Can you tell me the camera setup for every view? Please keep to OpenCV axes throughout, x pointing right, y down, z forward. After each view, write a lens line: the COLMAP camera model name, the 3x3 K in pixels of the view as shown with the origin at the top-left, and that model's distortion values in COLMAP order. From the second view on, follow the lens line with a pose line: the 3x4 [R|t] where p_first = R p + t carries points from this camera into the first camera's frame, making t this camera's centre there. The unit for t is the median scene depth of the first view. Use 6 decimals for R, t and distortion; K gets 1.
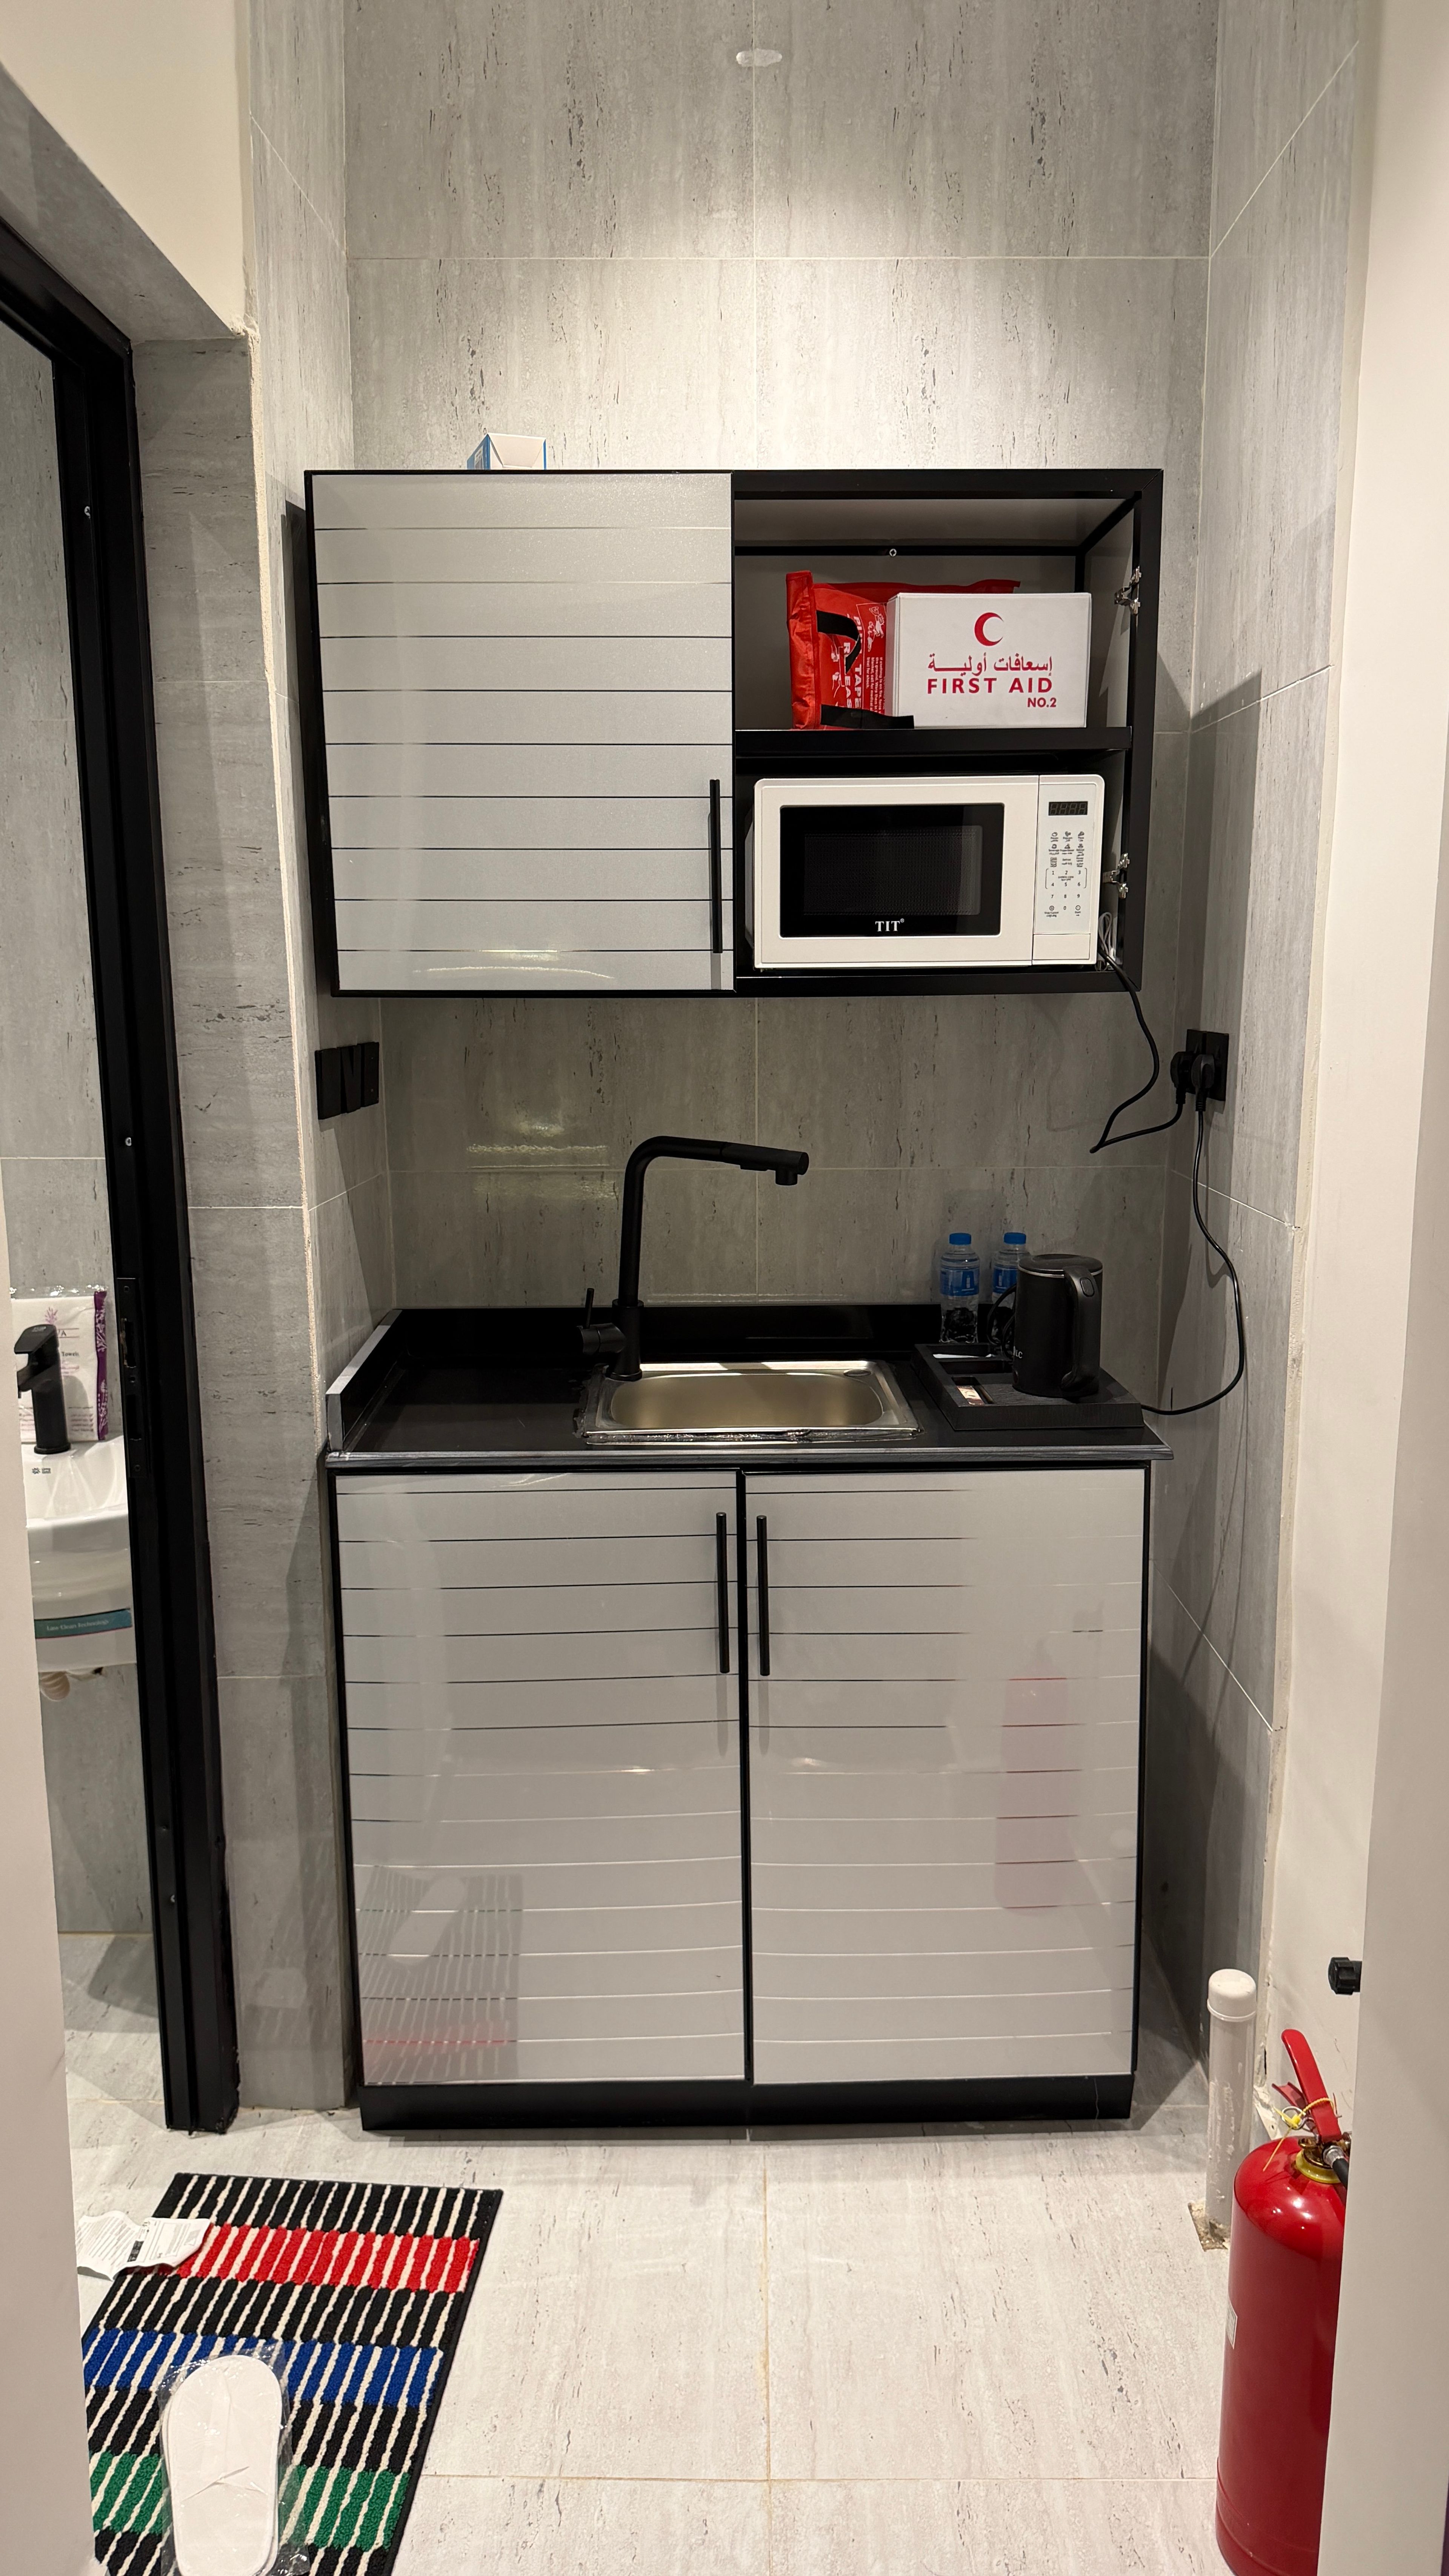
lens RADIAL K [[1789.3, 0, 712.9], [0, 1789.3, 1282.9], [0, 0, 1]] dist [0.068738, -0.002416]
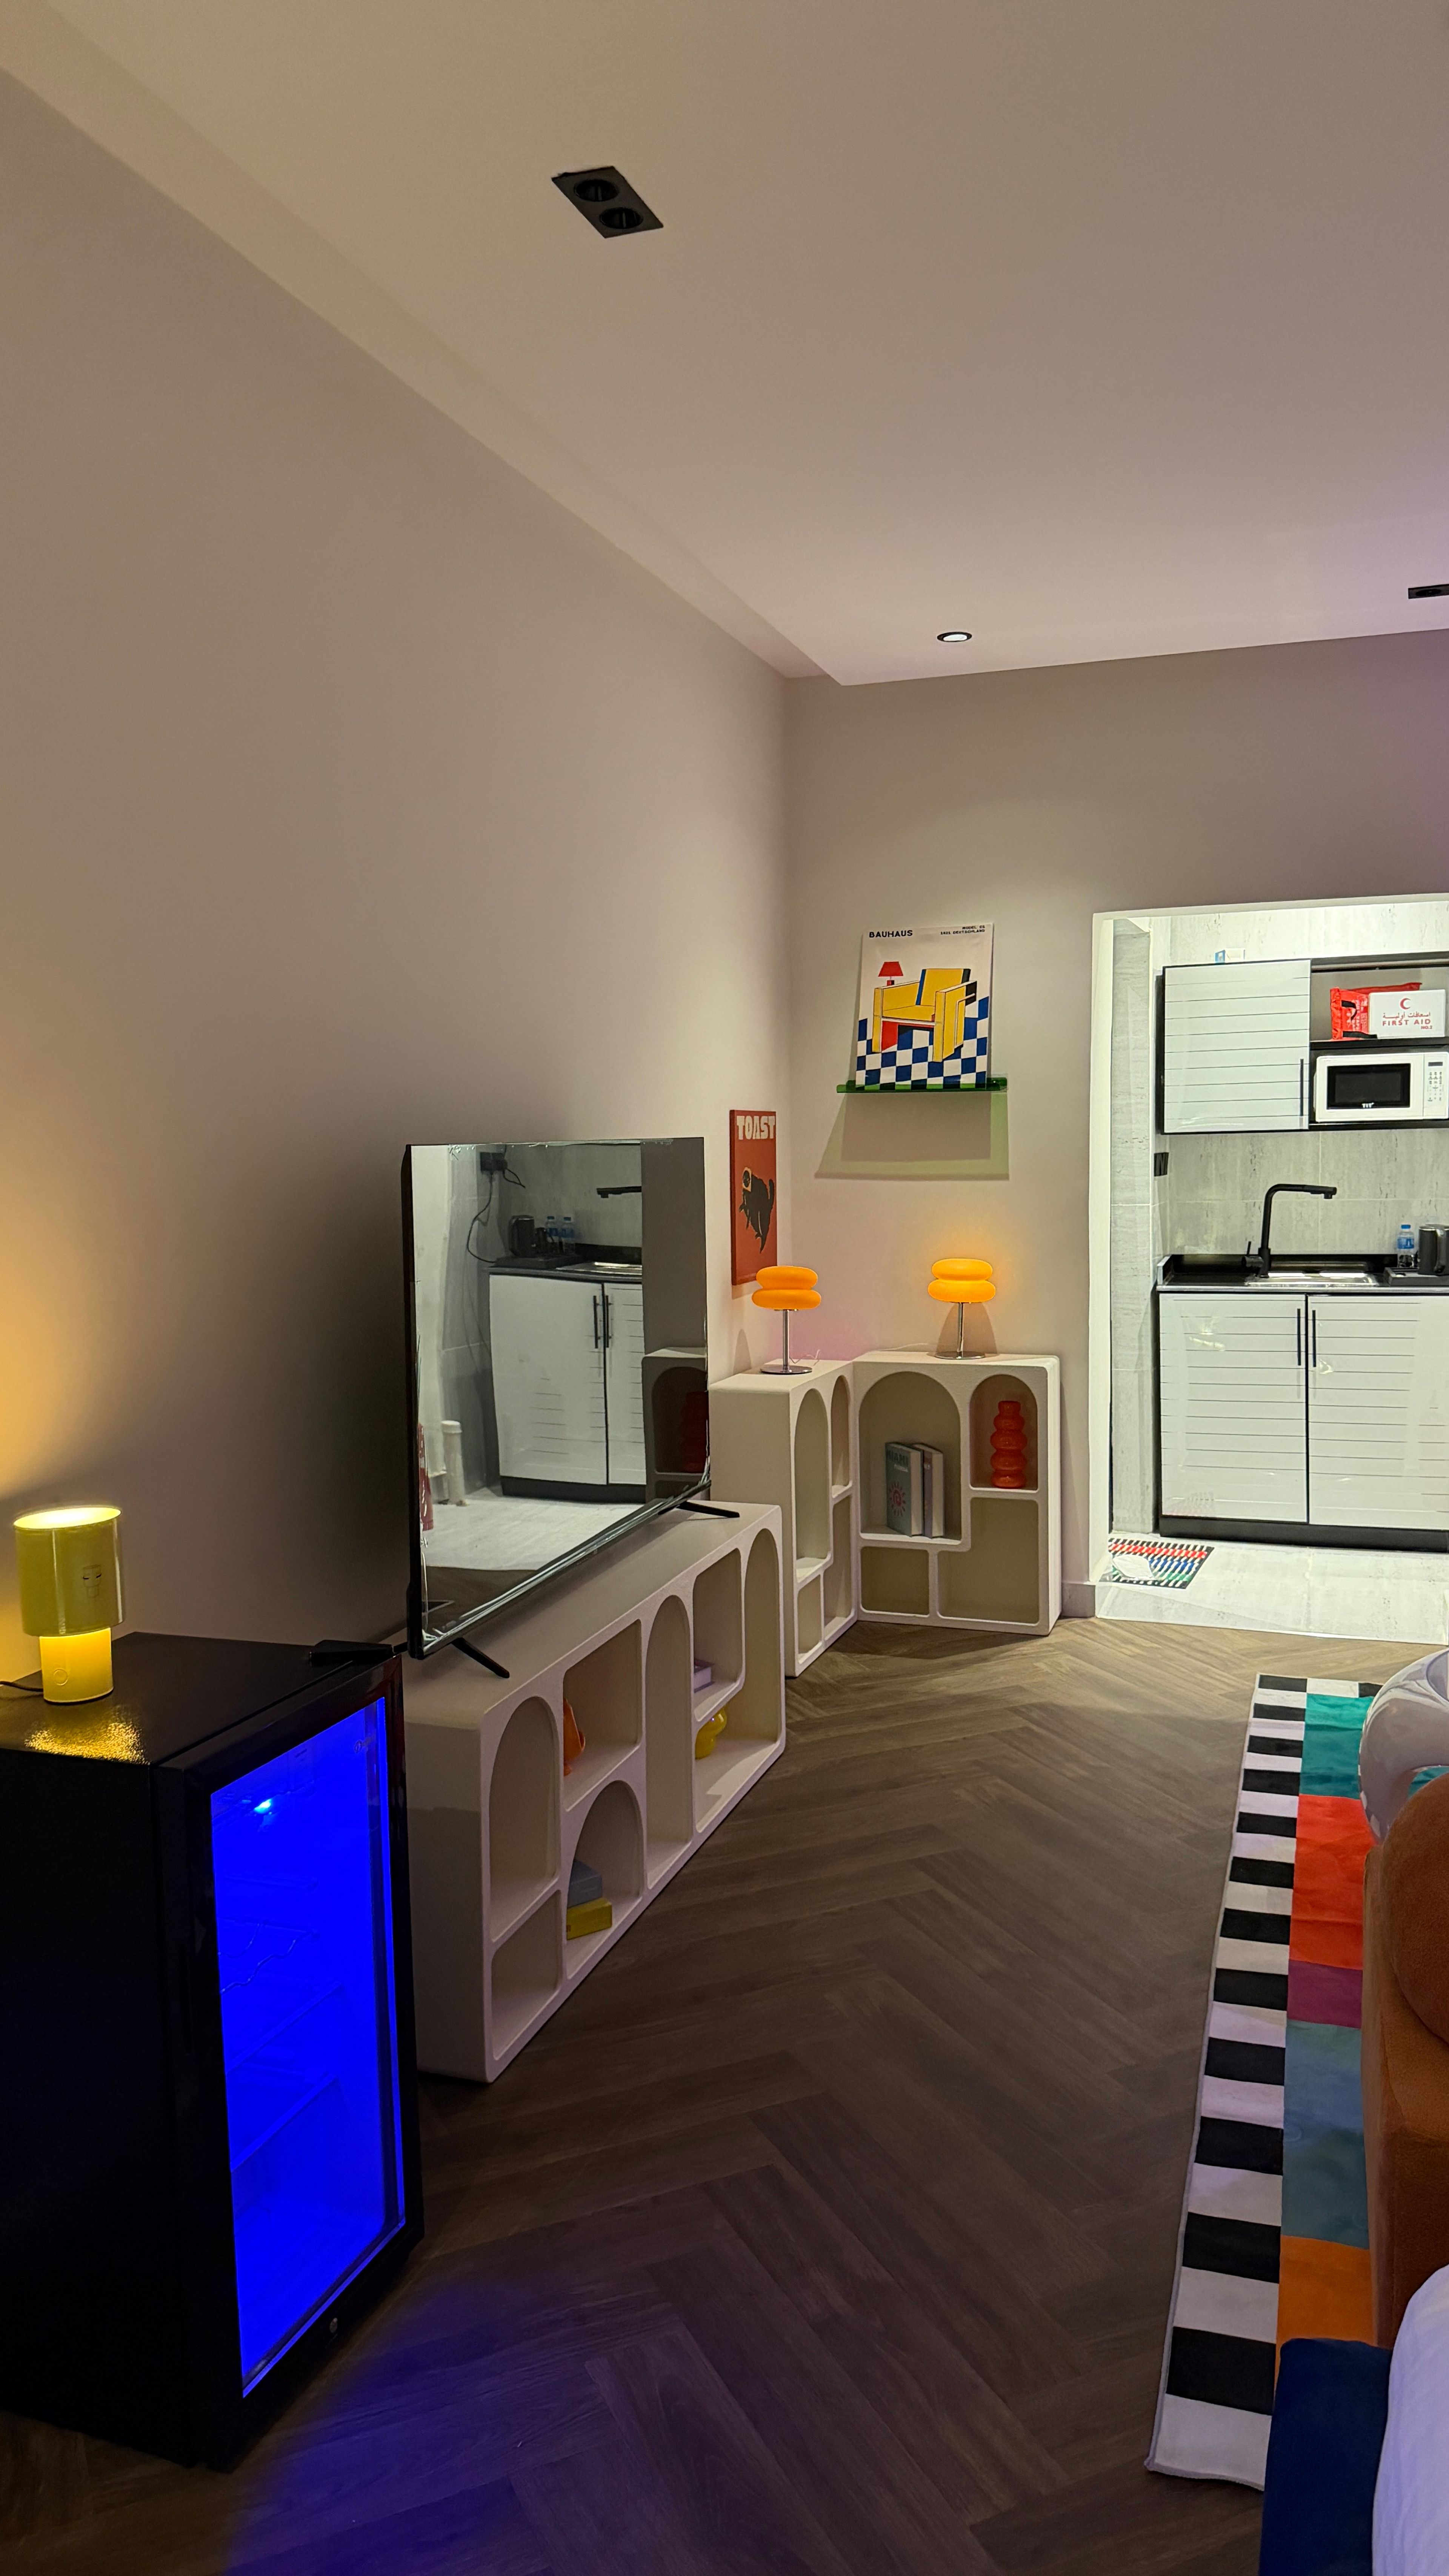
lens RADIAL K [[1789.3, 0, 712.9], [0, 1789.3, 1282.9], [0, 0, 1]] dist [0.068738, -0.002416]
pose [[0.945893, 0.017345, -0.324014, 0.049598], [-0.044117, 0.996172, -0.075464, 0.337356], [0.321465, 0.085675, 0.943038, -1.976855]]
